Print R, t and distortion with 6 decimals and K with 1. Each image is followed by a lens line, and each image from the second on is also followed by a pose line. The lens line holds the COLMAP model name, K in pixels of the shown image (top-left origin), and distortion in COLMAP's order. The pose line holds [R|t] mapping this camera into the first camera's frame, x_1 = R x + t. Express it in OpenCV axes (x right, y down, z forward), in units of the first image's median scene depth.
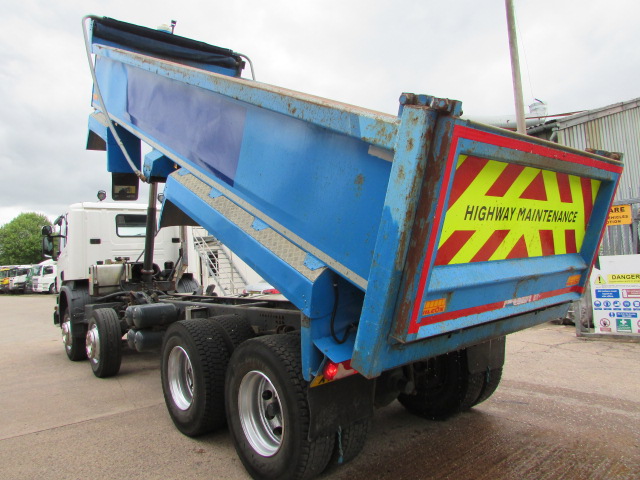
lens RADIAL K [[453.2, 0, 309.6], [0, 453.2, 231.1], [0, 0, 1]] dist [-0.046080, 0.040395]
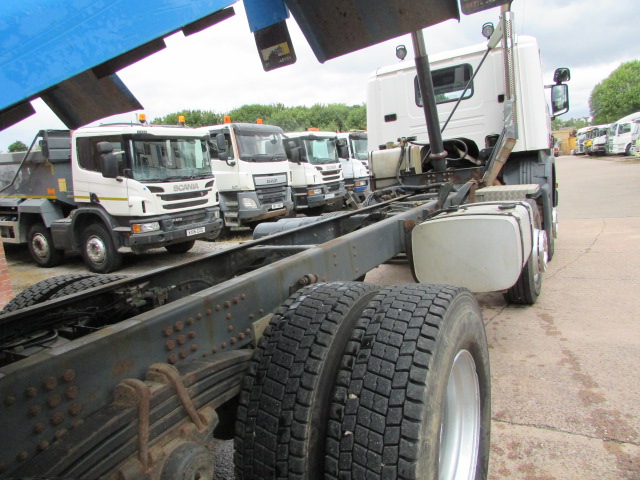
lens RADIAL K [[453.2, 0, 316.9], [0, 453.2, 242.9], [0, 0, 1]] dist [-0.046080, 0.040395]
pose [[0.356261, 0.160750, -0.920455, 0.126866], [0.157435, 0.960680, 0.228710, 0.018229], [0.921028, -0.226392, 0.316945, 0.331855]]
